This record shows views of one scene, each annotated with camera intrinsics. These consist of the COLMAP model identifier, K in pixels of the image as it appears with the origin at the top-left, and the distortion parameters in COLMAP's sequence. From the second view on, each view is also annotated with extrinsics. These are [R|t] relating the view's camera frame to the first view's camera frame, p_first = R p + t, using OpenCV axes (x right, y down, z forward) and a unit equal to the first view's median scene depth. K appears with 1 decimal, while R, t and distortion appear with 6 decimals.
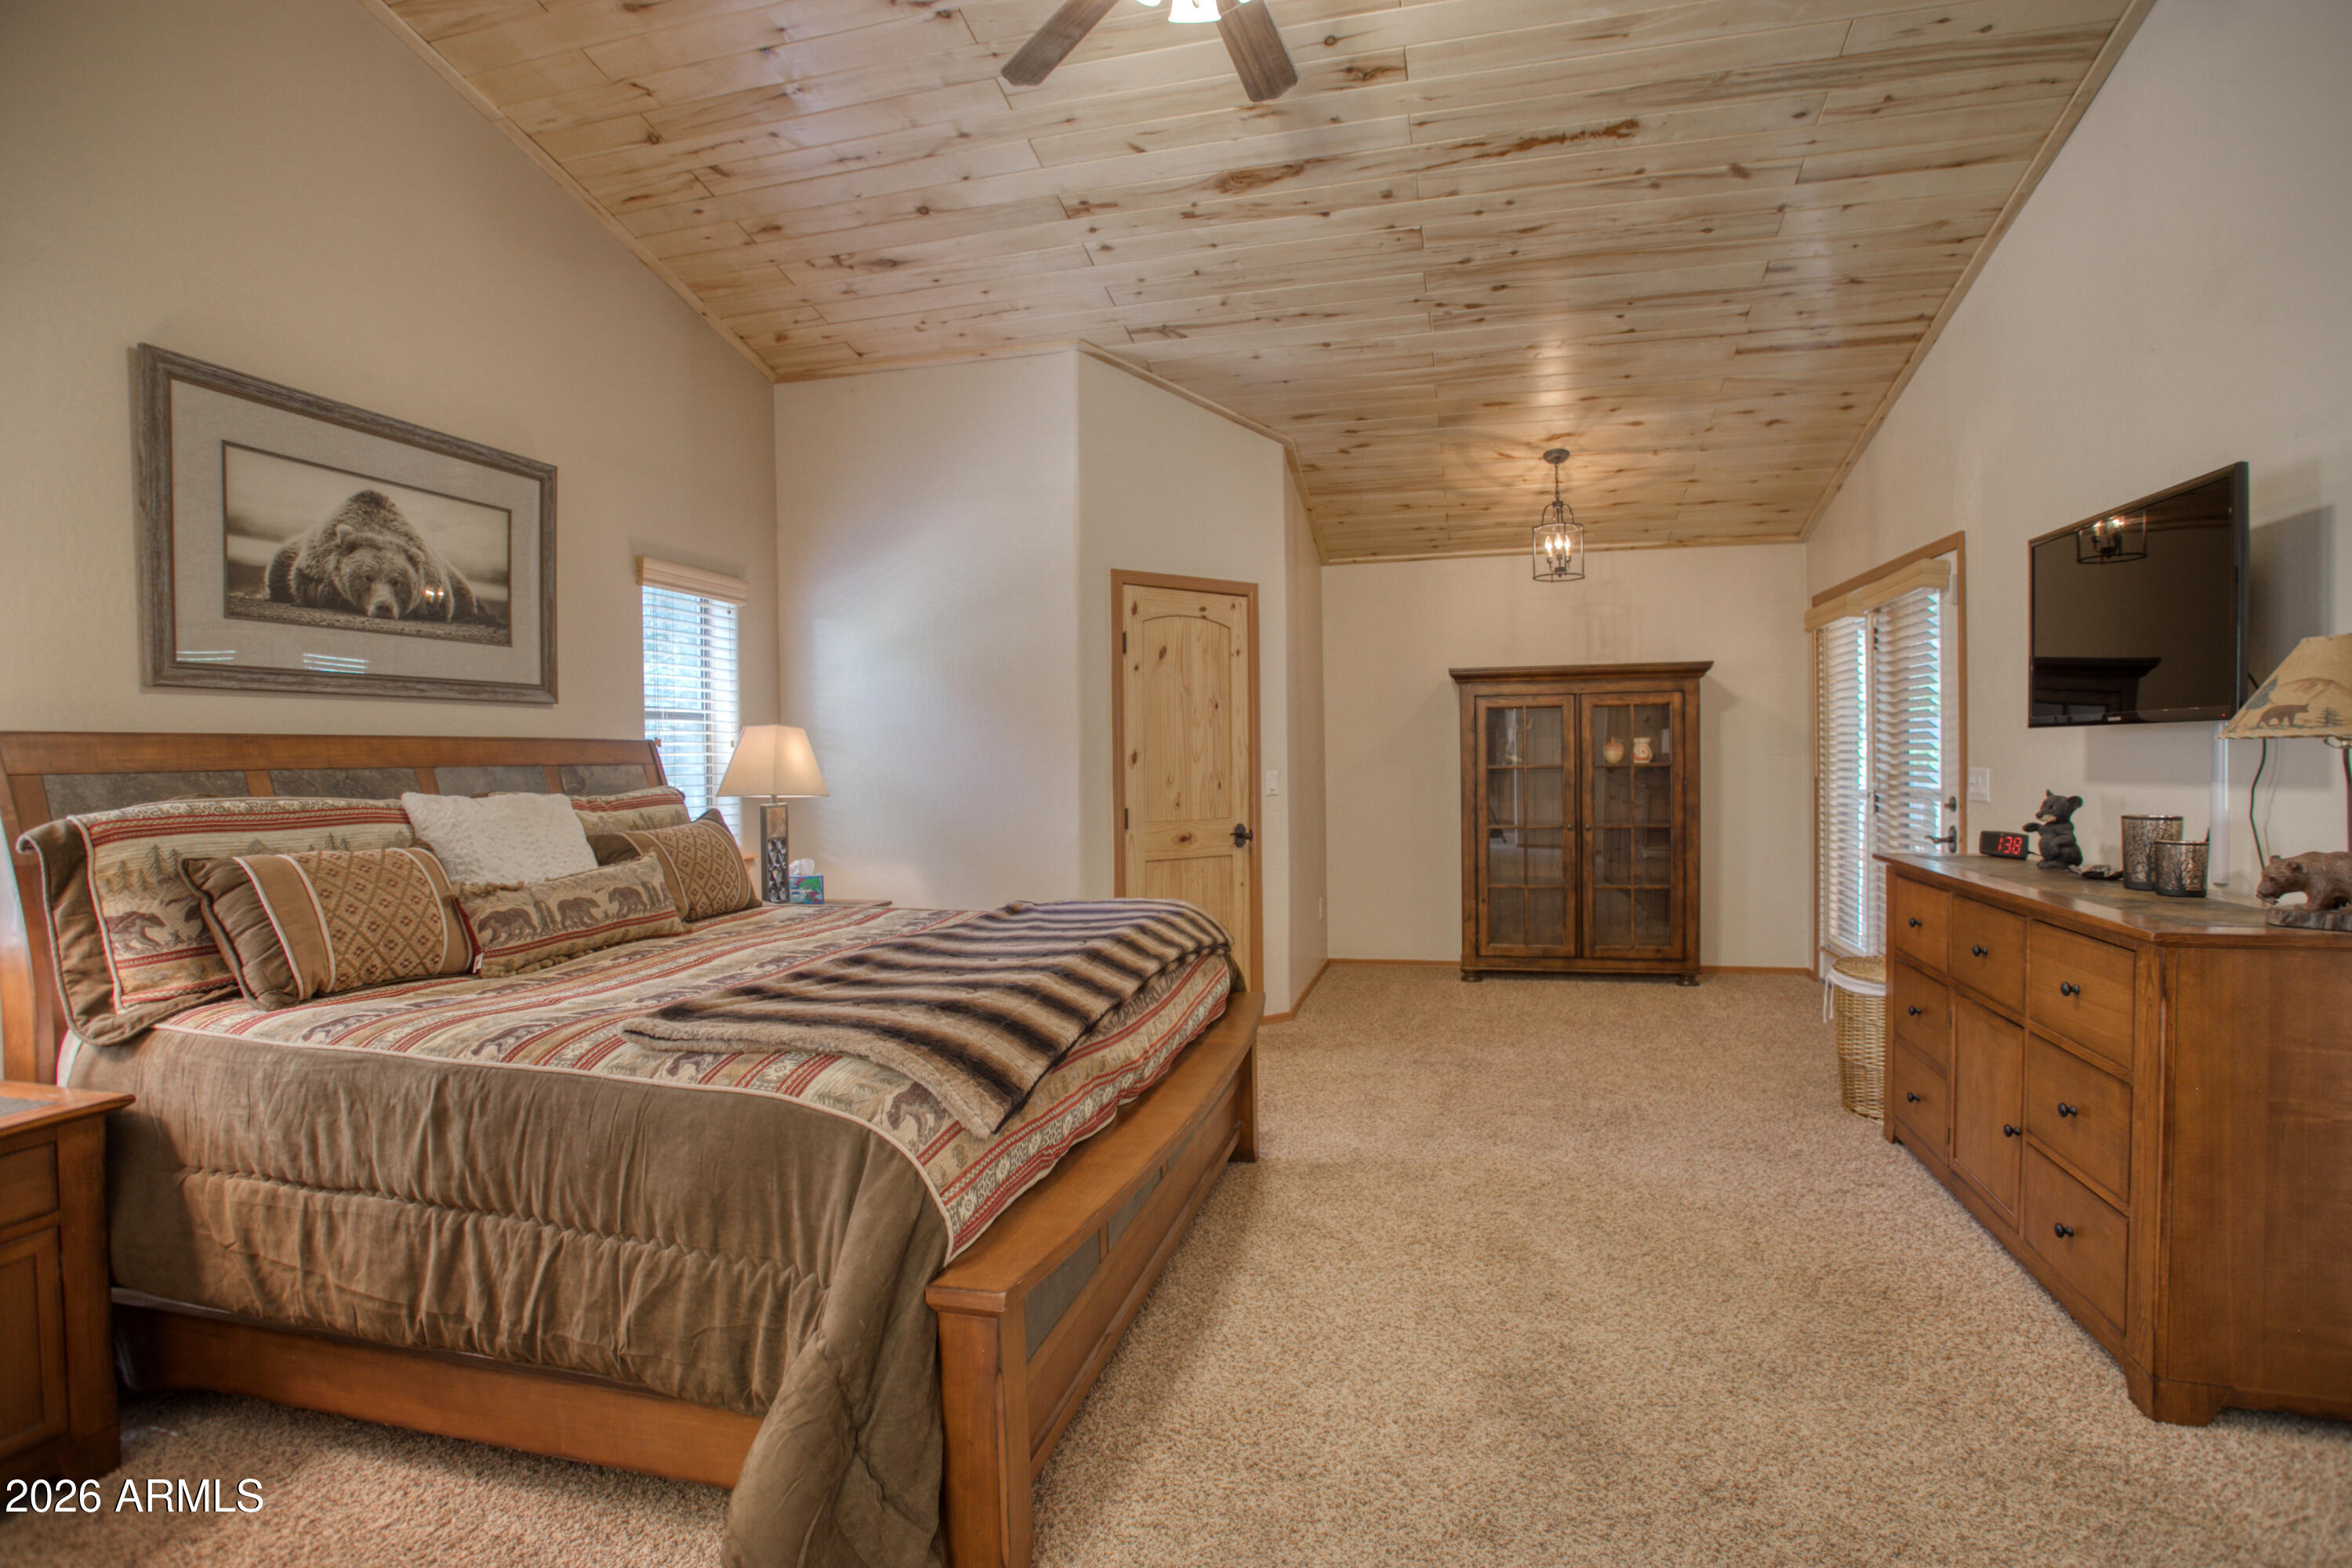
lens RADIAL K [[1169.3, 0, 1185.0], [0, 1169.3, 782.3], [0, 0, 1]] dist [-0.055315, 0.019633]
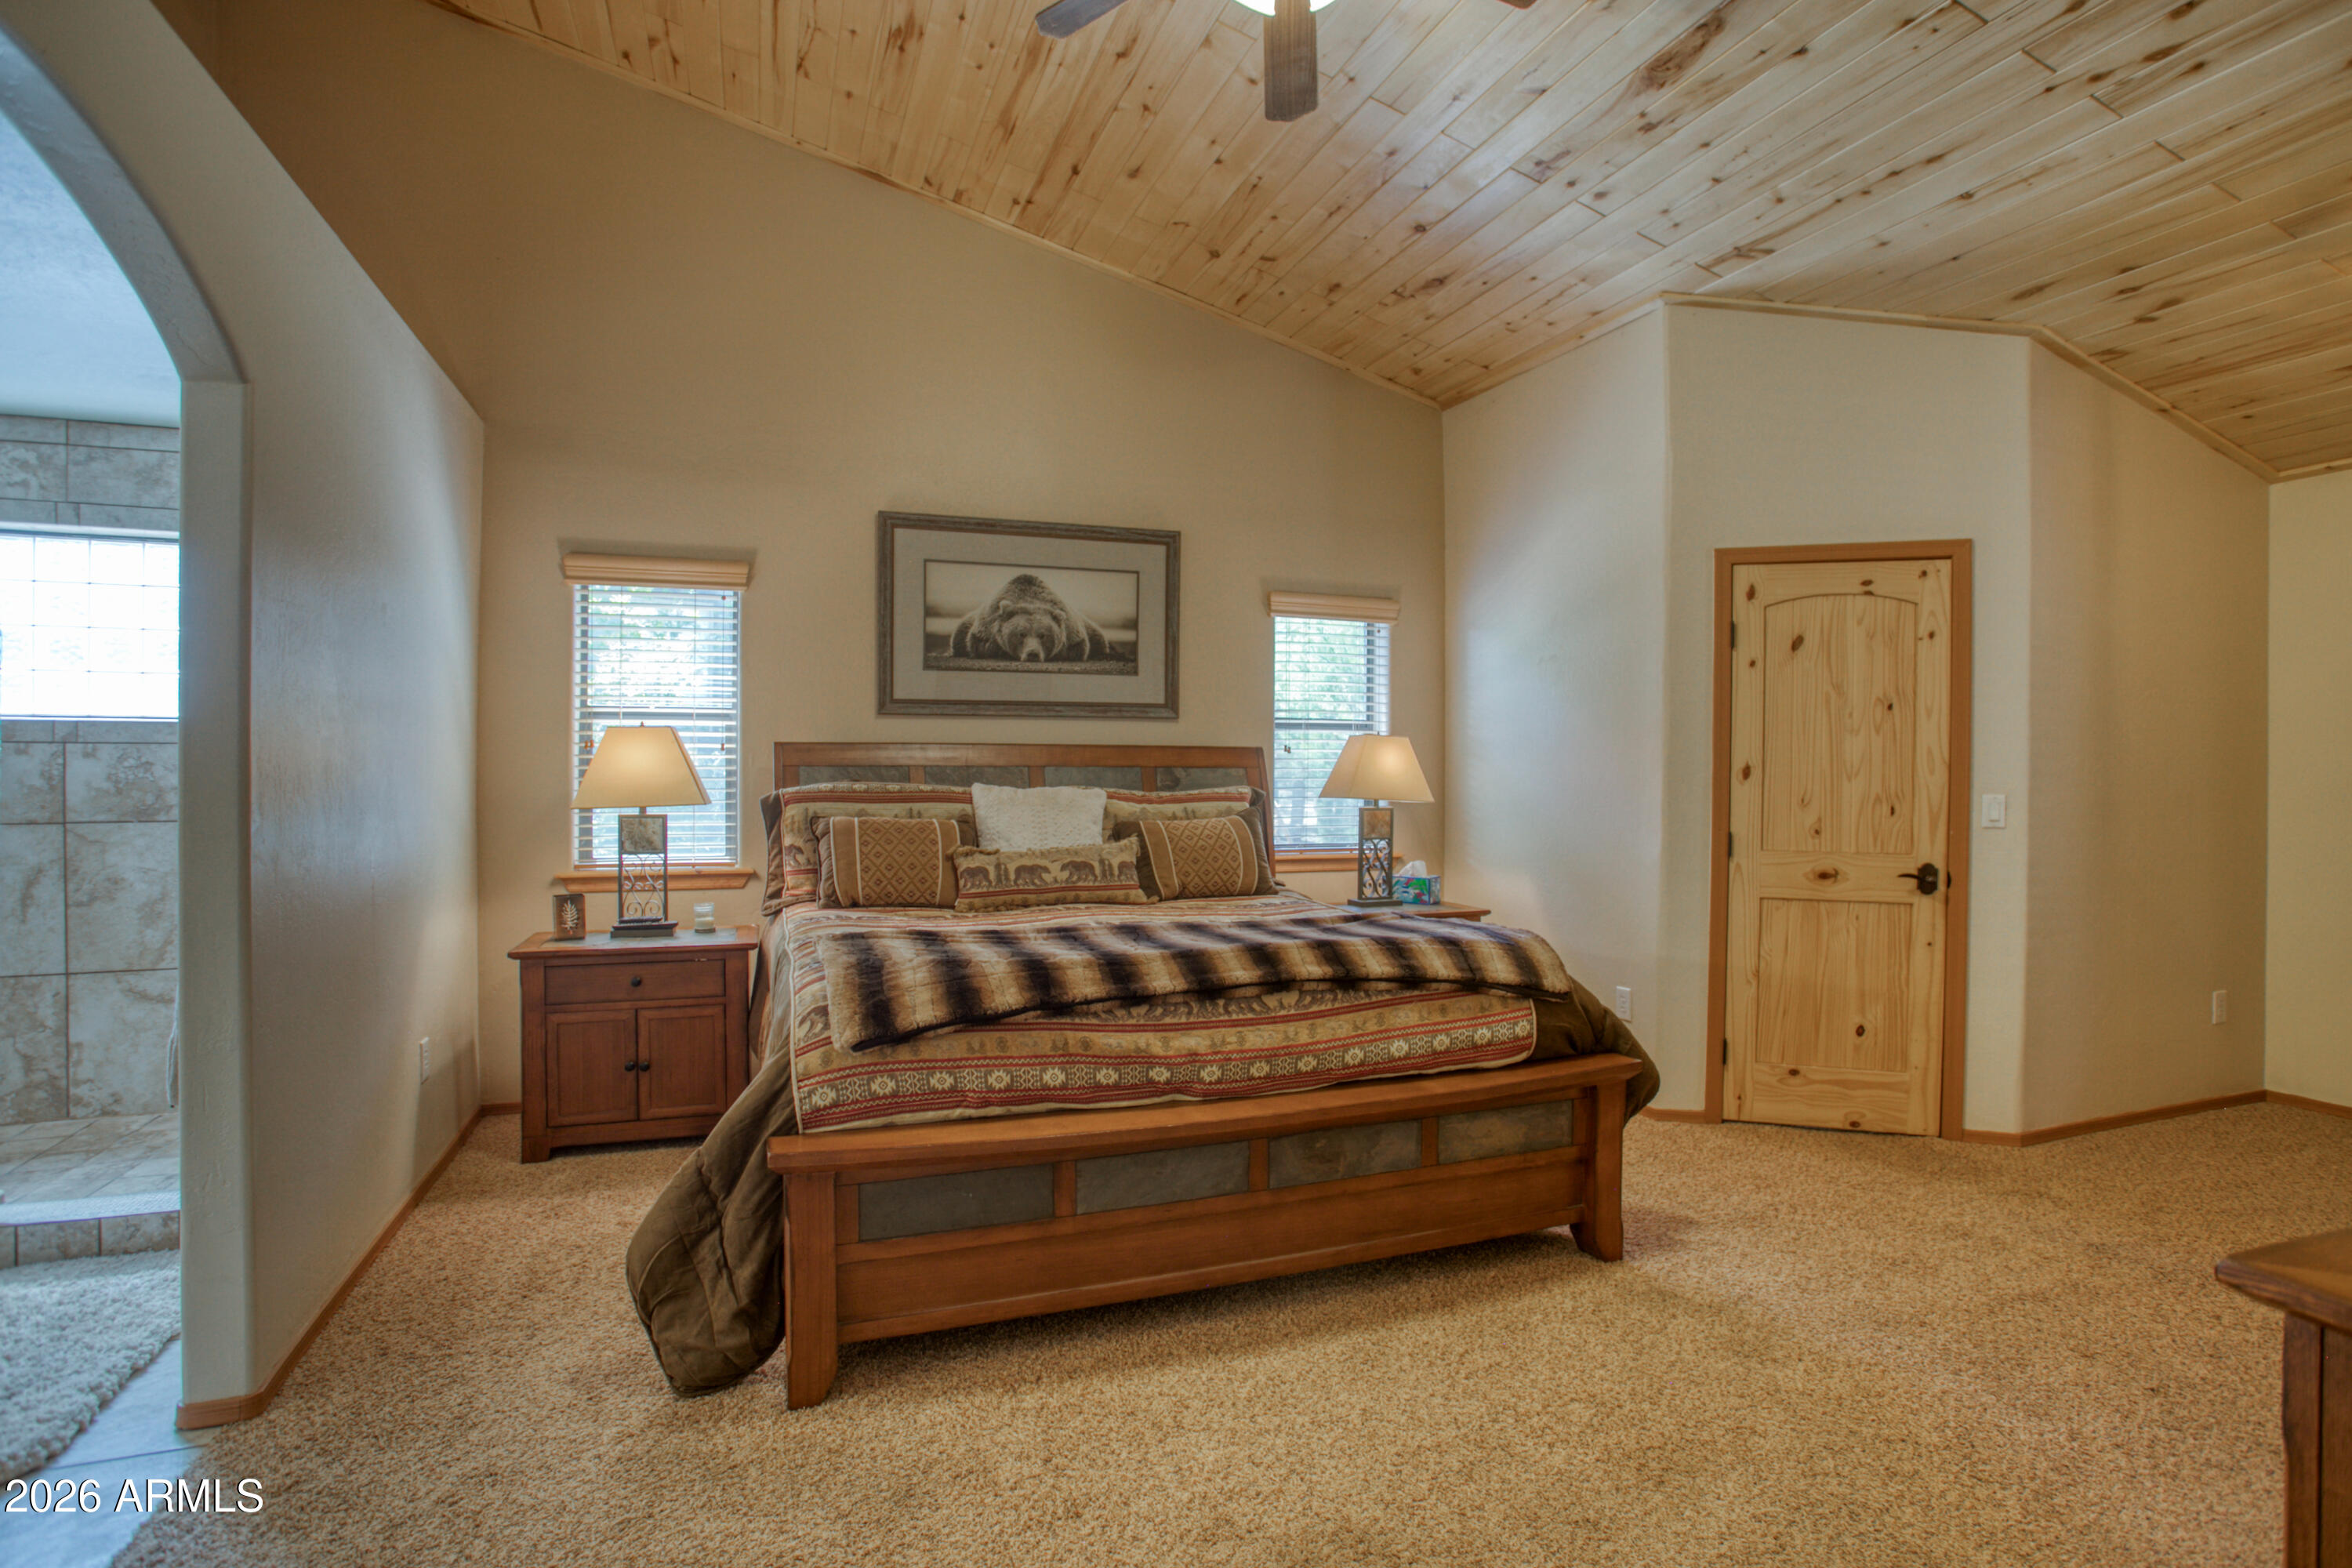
lens RADIAL K [[1169.3, 0, 1153.9], [0, 1169.3, 781.5], [0, 0, 1]] dist [-0.055315, 0.019633]
pose [[0.569096, 0.028707, -0.821770, 0.521027], [-0.032805, 0.999387, 0.012194, -0.014079], [0.821616, 0.020019, 0.569689, 0.253062]]
